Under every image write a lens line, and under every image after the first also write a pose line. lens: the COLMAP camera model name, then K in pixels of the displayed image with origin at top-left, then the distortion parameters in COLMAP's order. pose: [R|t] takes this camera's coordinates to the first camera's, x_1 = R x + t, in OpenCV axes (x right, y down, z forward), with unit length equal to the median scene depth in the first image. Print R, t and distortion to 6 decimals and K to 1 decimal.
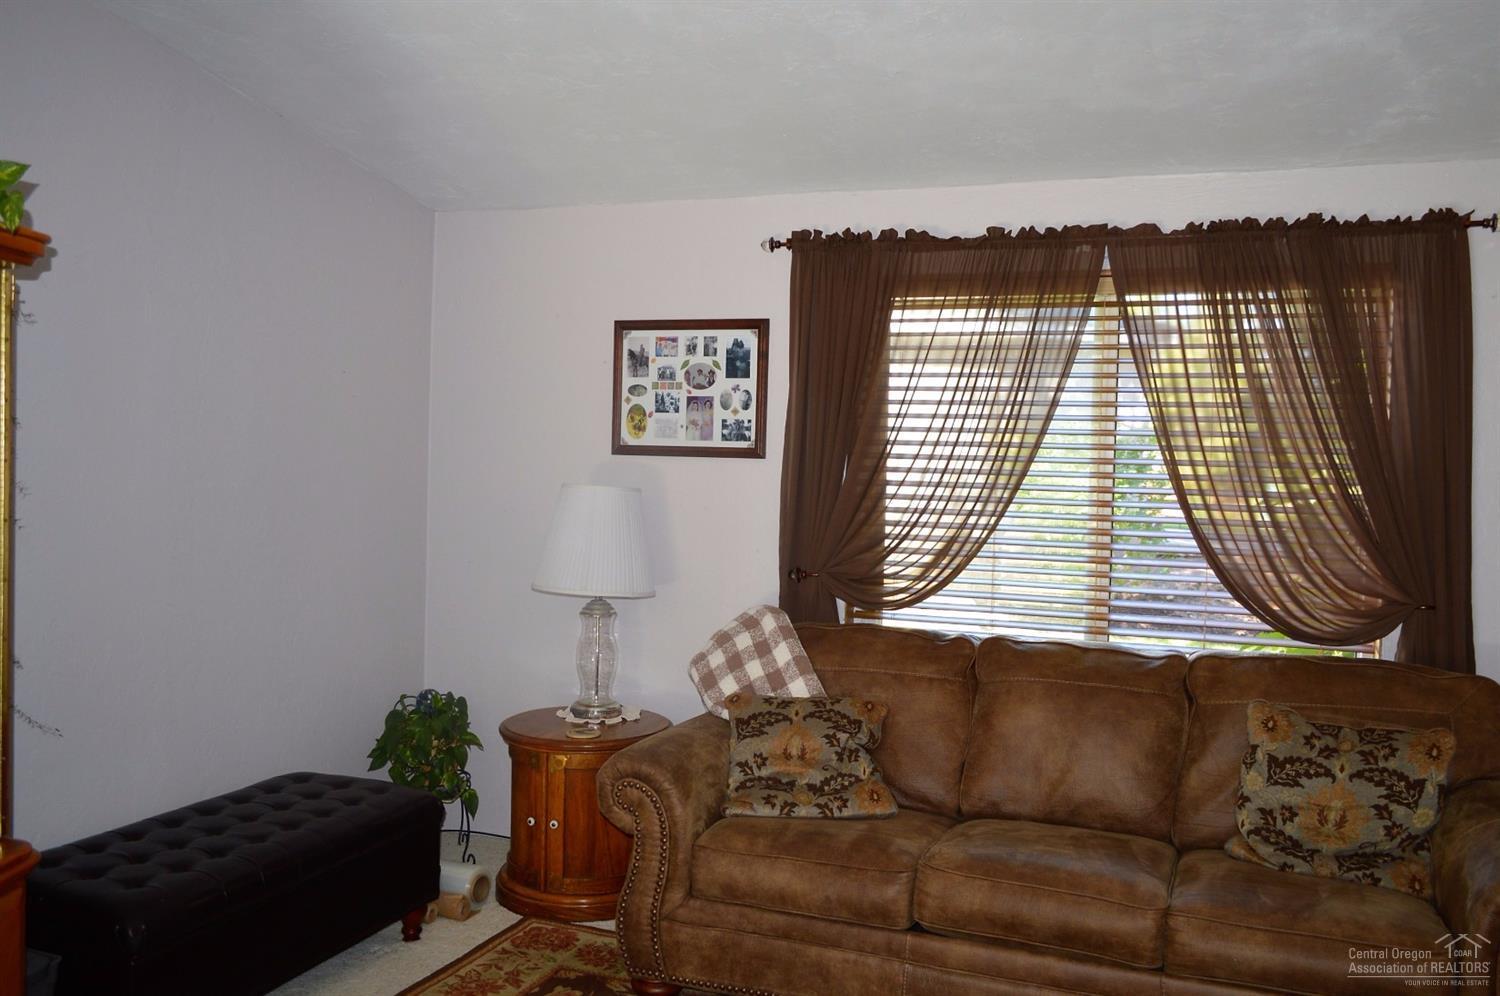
lens RADIAL K [[1168.0, 0, 752.0], [0, 1168.0, 502.5], [0, 0, 1]] dist [-0.021067, 0.004611]
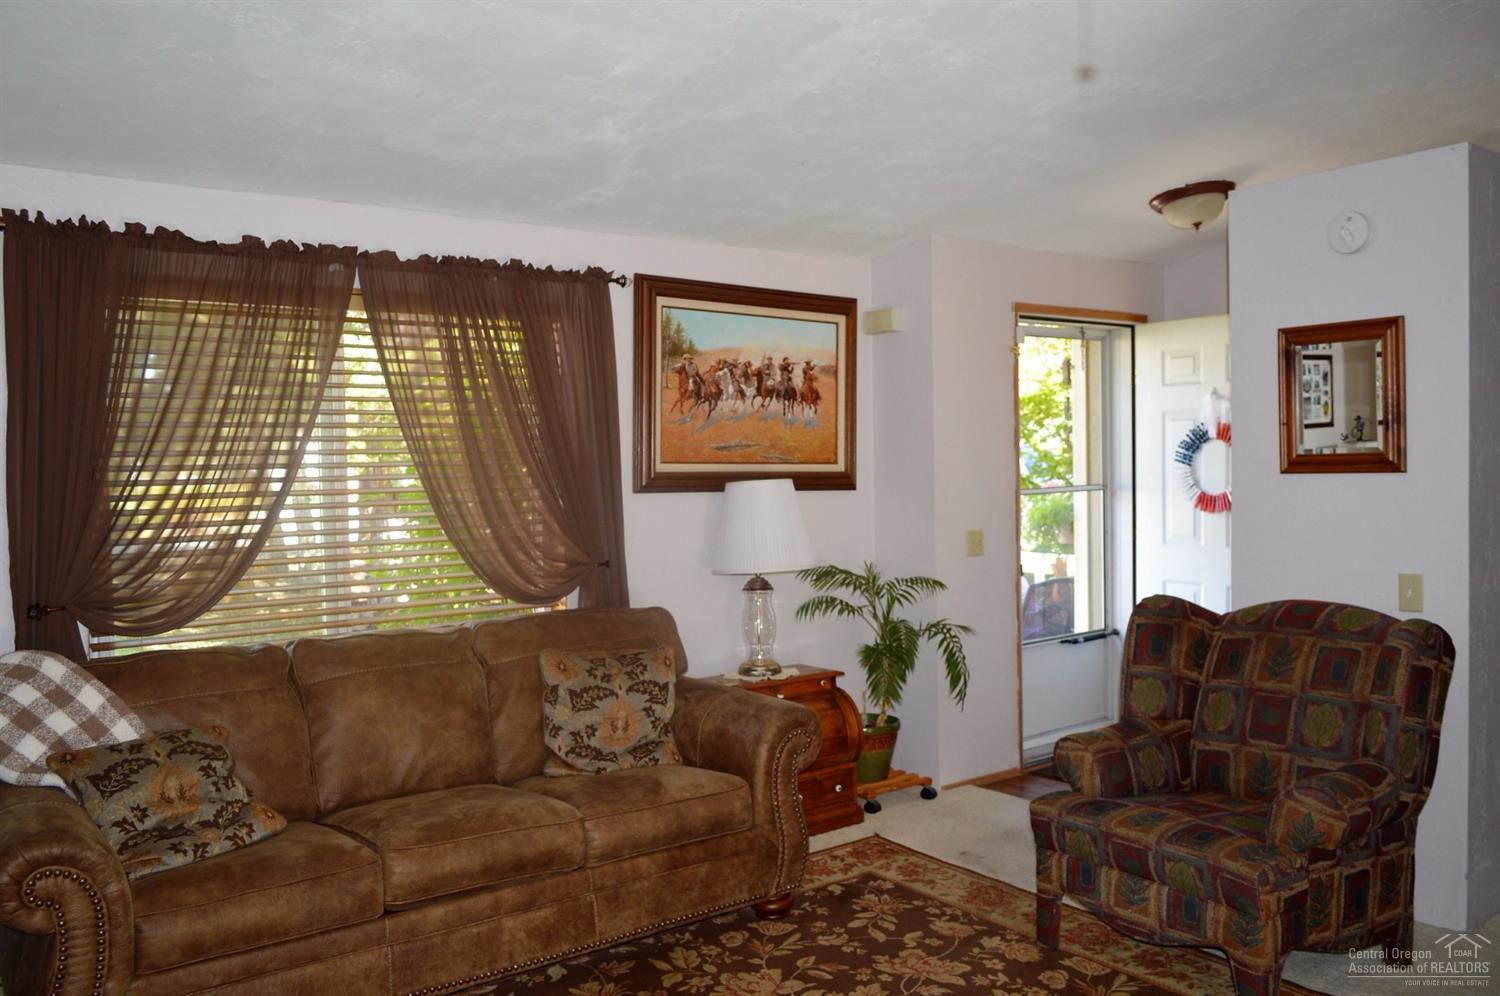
lens RADIAL K [[1163.7, 0, 750.0], [0, 1163.7, 498.0], [0, 0, 1]] dist [-0.082579, 0.058770]
pose [[0.545399, -0.059469, 0.836065, -0.452602], [0.065025, 0.997476, 0.028531, -0.013154], [-0.835651, 0.038804, 0.547889, 0.126282]]
